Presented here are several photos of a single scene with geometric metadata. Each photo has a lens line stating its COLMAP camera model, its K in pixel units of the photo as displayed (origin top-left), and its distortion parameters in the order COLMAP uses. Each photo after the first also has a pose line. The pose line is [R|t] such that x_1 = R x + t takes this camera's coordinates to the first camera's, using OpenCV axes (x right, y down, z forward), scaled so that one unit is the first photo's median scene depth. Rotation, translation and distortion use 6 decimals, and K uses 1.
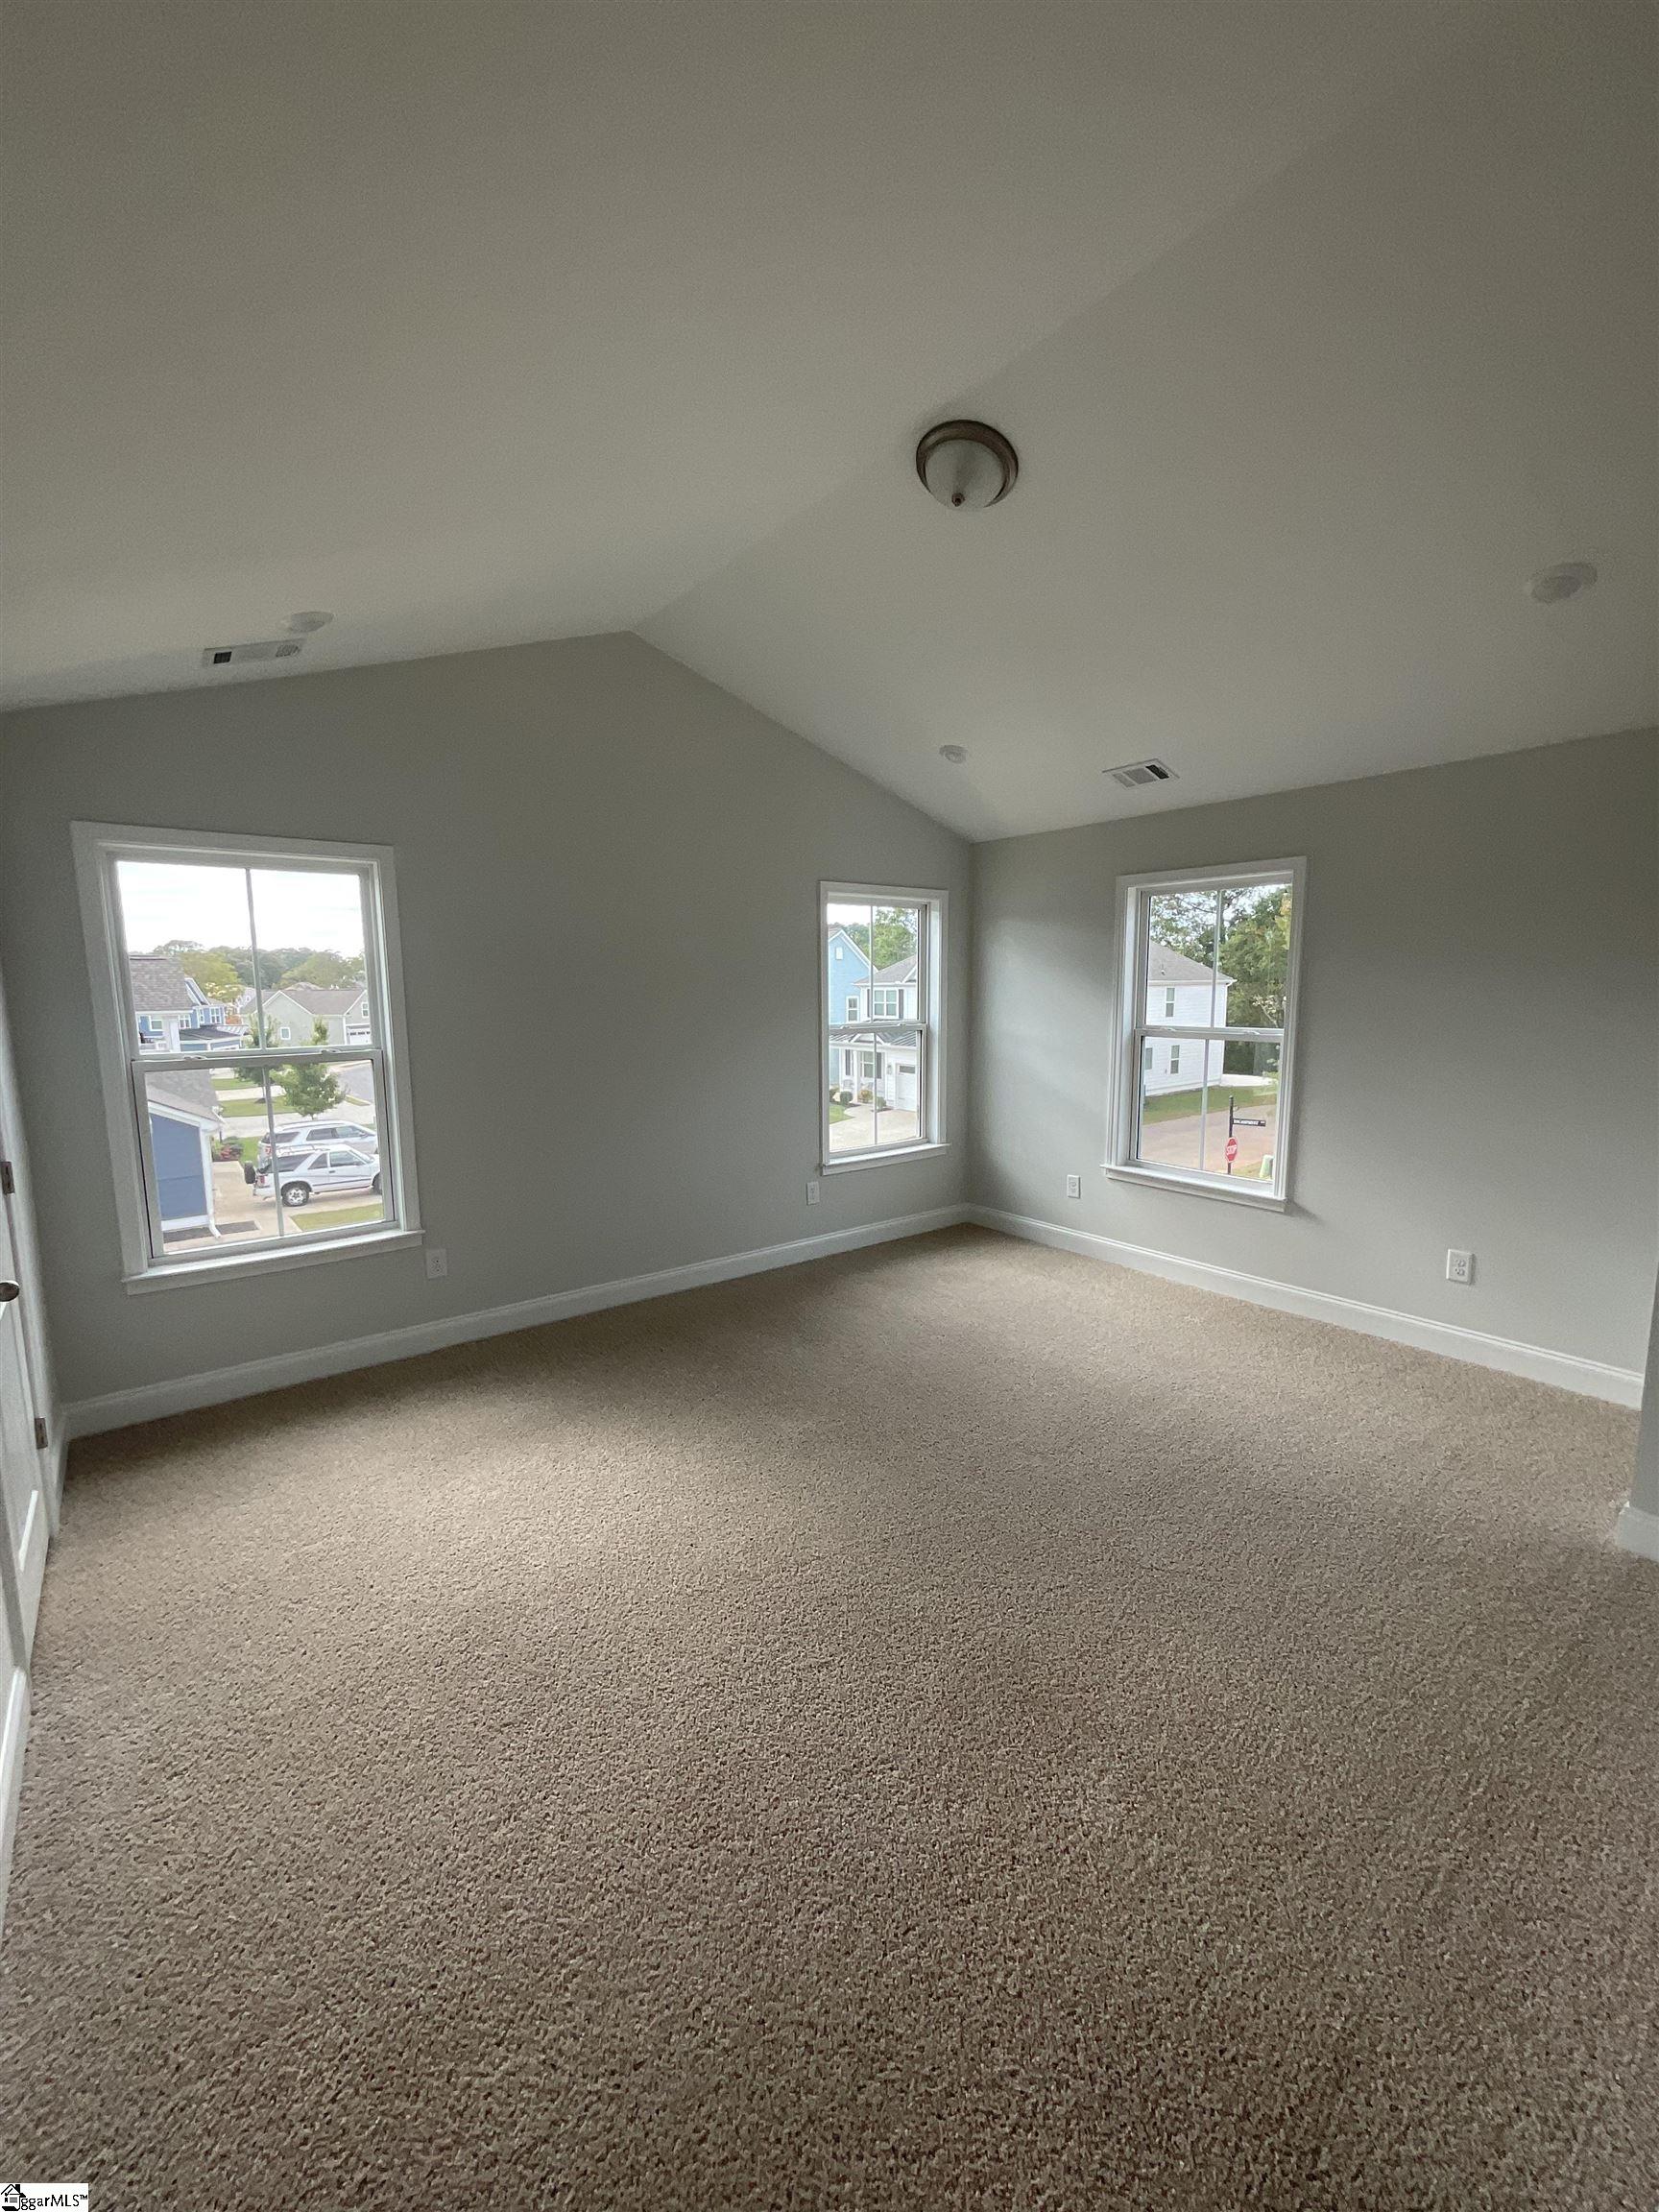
lens RADIAL K [[884.2, 0, 827.3], [0, 884.2, 1108.8], [0, 0, 1]] dist [-0.004625, -0.000430]
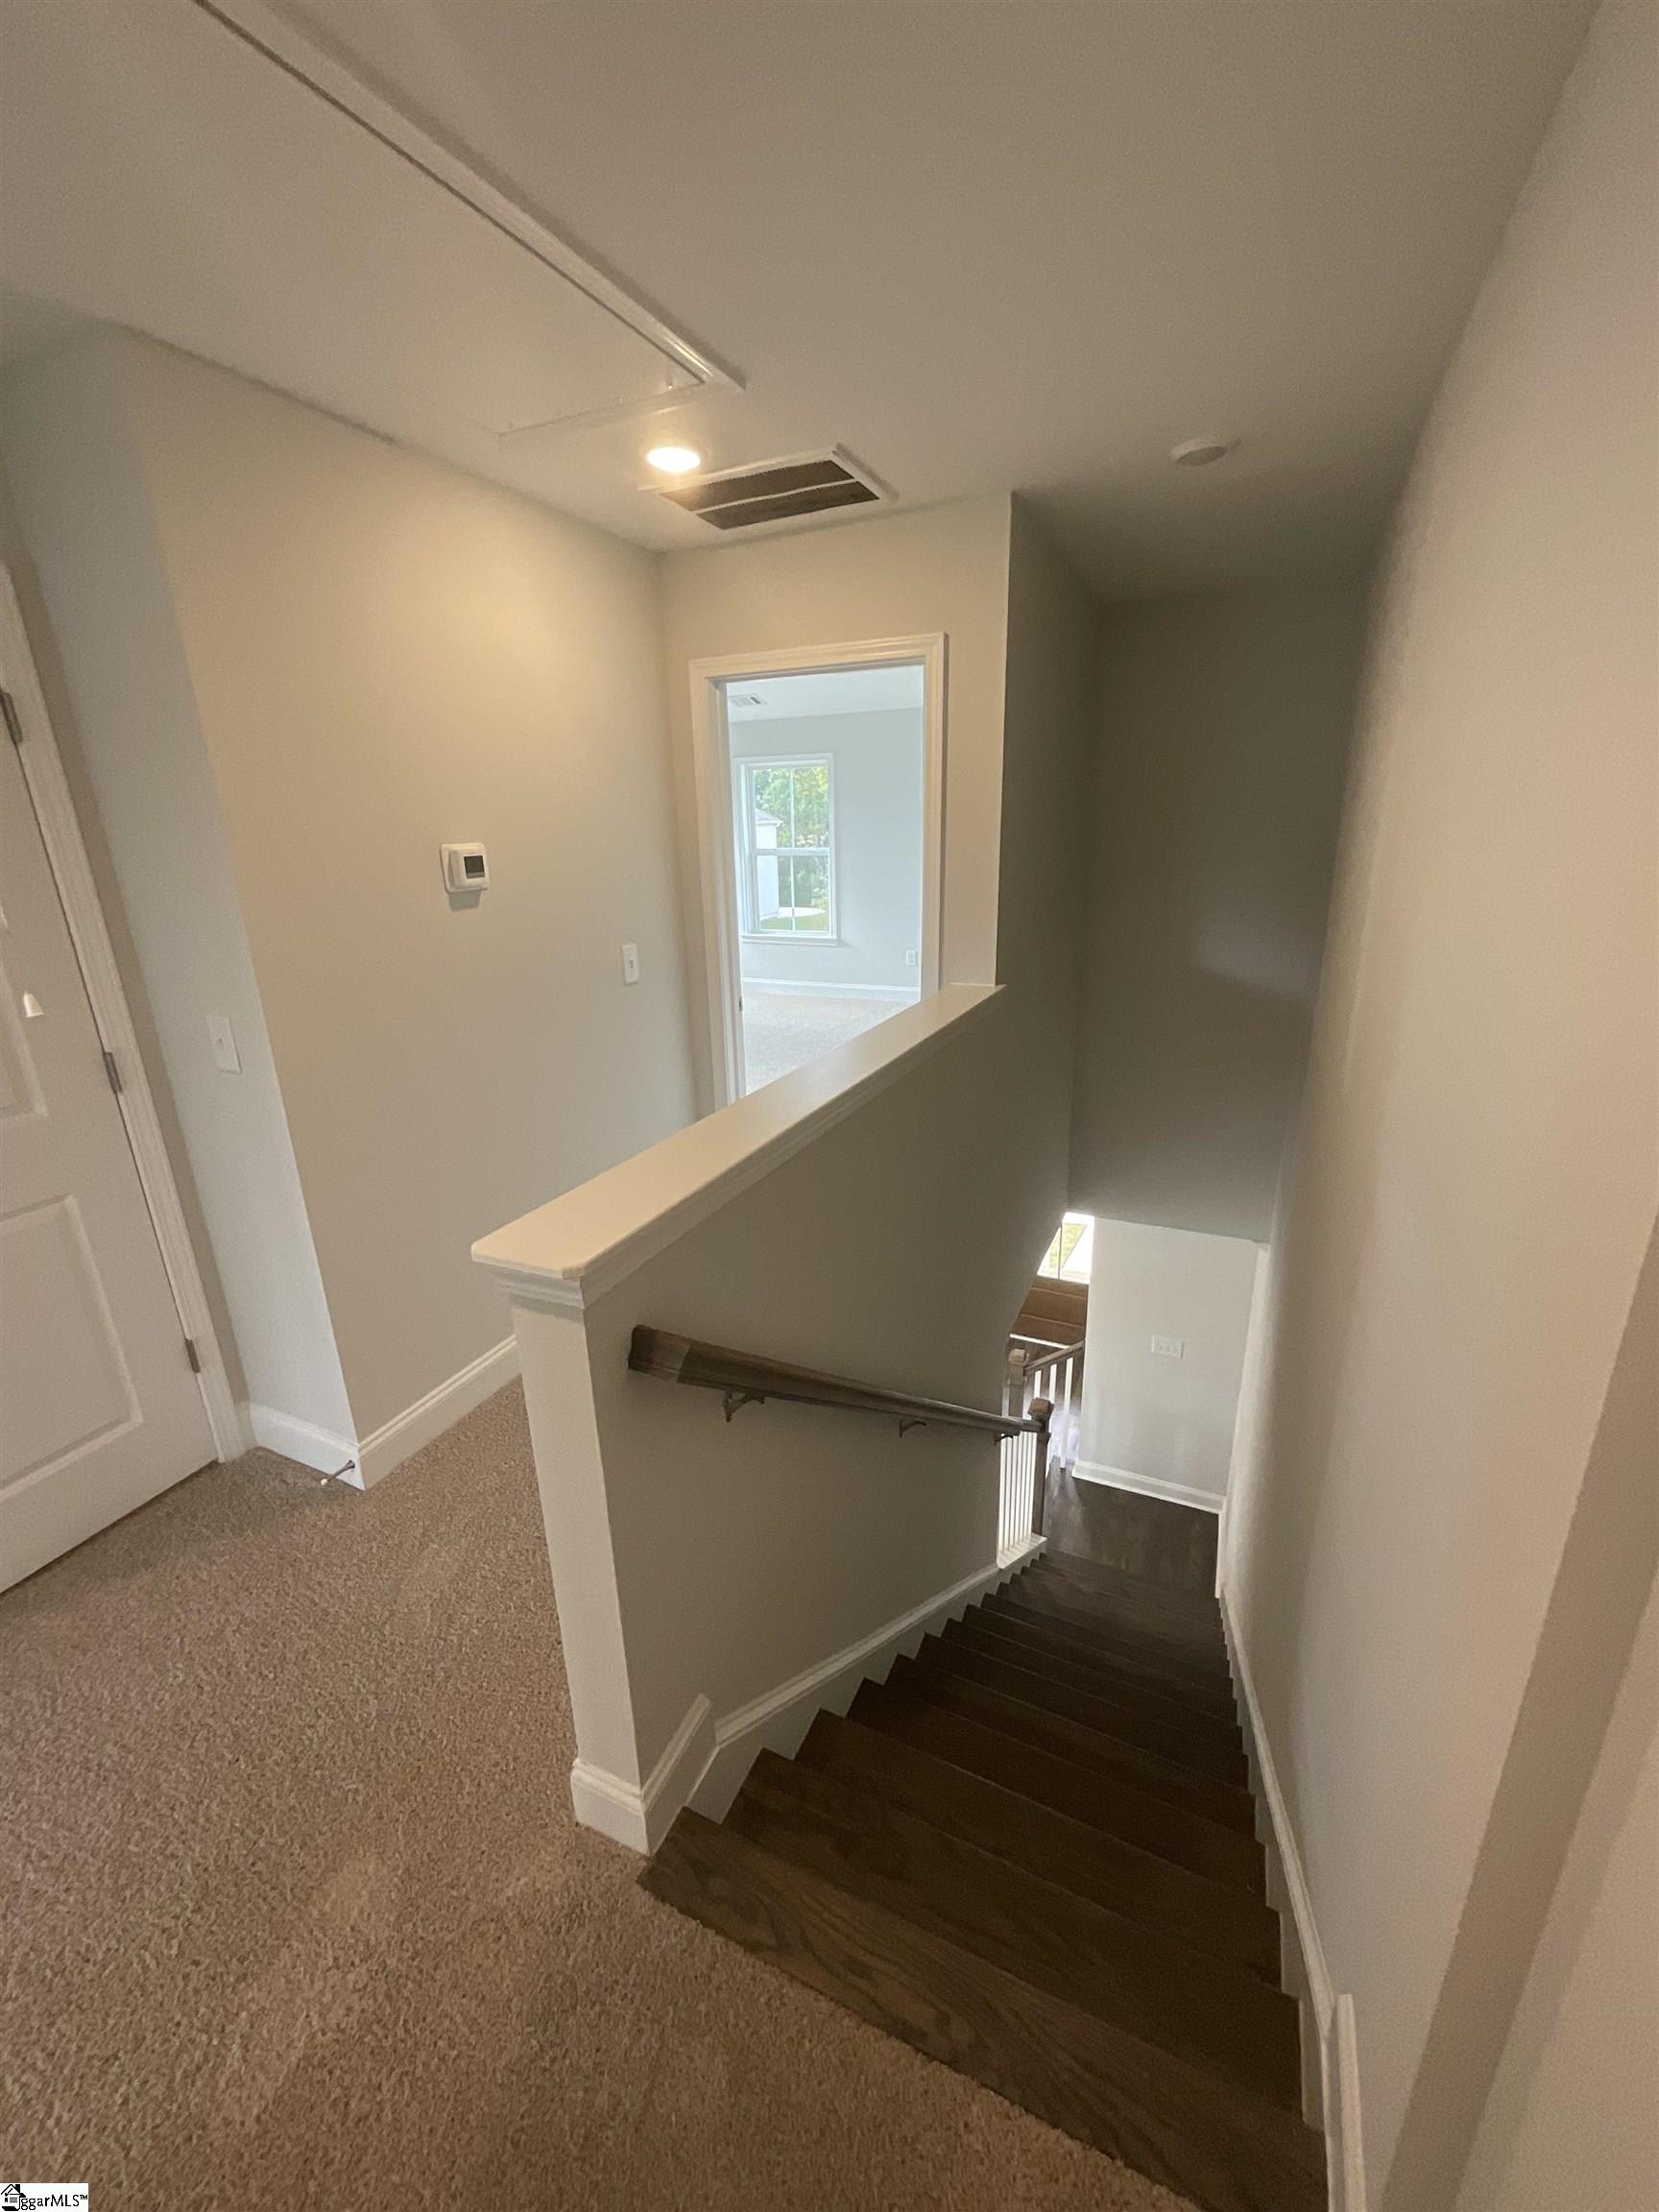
lens RADIAL K [[884.2, 0, 830.3], [0, 884.2, 1104.0], [0, 0, 1]] dist [-0.004625, -0.000430]
pose [[0.885278, -0.153746, 0.438913, -0.326356], [0.080935, 0.980305, 0.180144, 0.089581], [-0.457965, -0.123954, 0.880286, -0.605325]]
